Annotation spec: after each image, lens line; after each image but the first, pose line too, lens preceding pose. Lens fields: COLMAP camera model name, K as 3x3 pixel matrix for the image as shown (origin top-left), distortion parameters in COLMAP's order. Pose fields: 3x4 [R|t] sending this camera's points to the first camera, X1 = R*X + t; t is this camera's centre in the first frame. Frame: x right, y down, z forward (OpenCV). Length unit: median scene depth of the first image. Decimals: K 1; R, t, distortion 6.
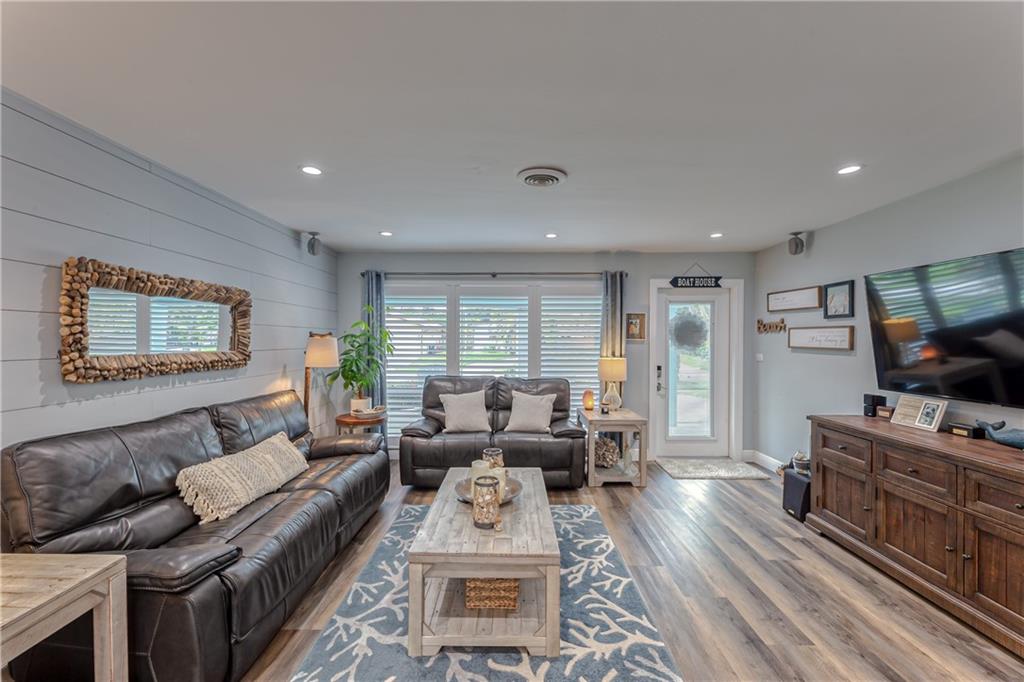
lens RADIAL K [[419.1, 0, 517.9], [0, 419.1, 339.9], [0, 0, 1]] dist [0.002259, -0.000362]
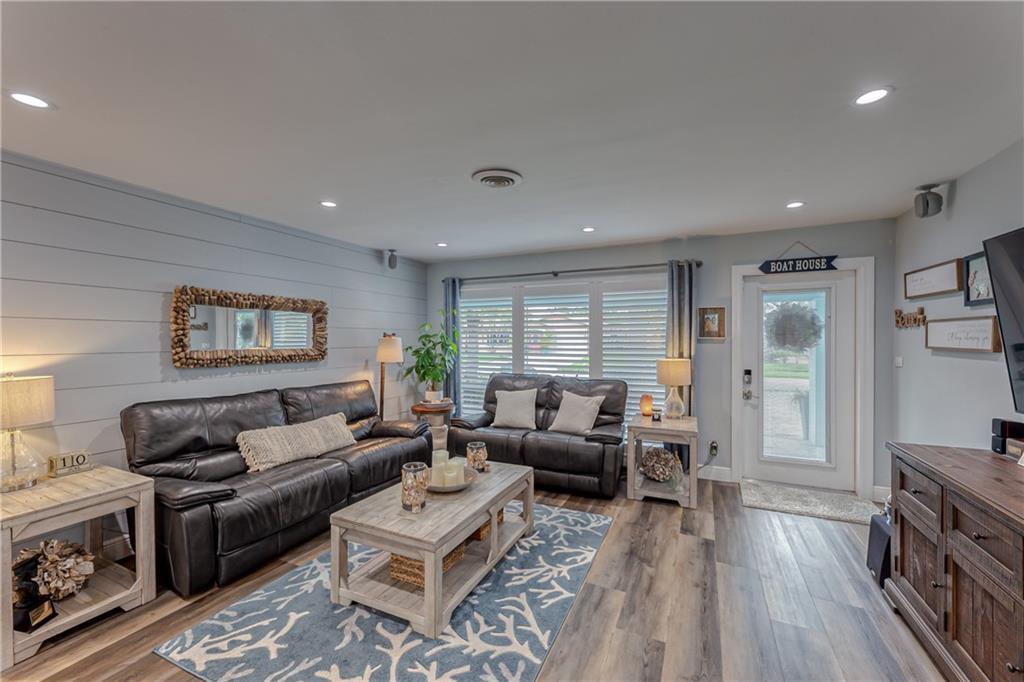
lens RADIAL K [[419.1, 0, 514.1], [0, 419.1, 340.7], [0, 0, 1]] dist [0.002259, -0.000362]
pose [[0.904829, -0.001930, -0.425770, 0.473692], [0.002867, 0.999995, 0.001560, 0.003064], [0.425764, -0.002633, 0.904830, 0.088068]]
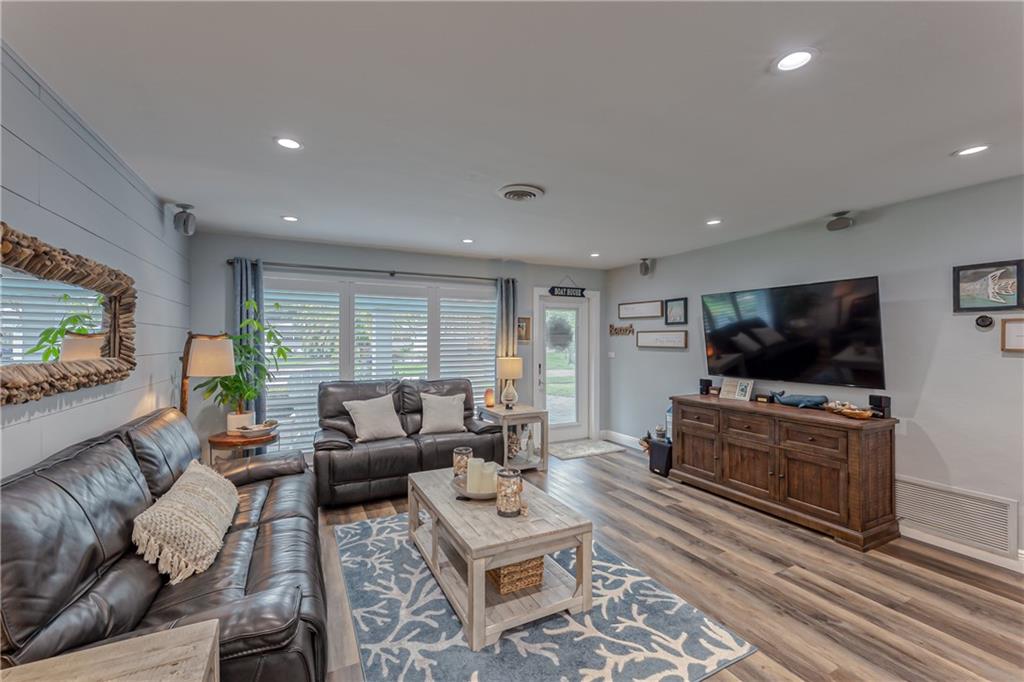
lens RADIAL K [[419.1, 0, 517.5], [0, 419.1, 339.9], [0, 0, 1]] dist [0.002259, -0.000362]
pose [[0.889718, -0.001178, 0.456508, -0.408181], [0.002902, 0.999991, -0.003075, -0.000243], [-0.456501, 0.004060, 0.889714, 0.026354]]
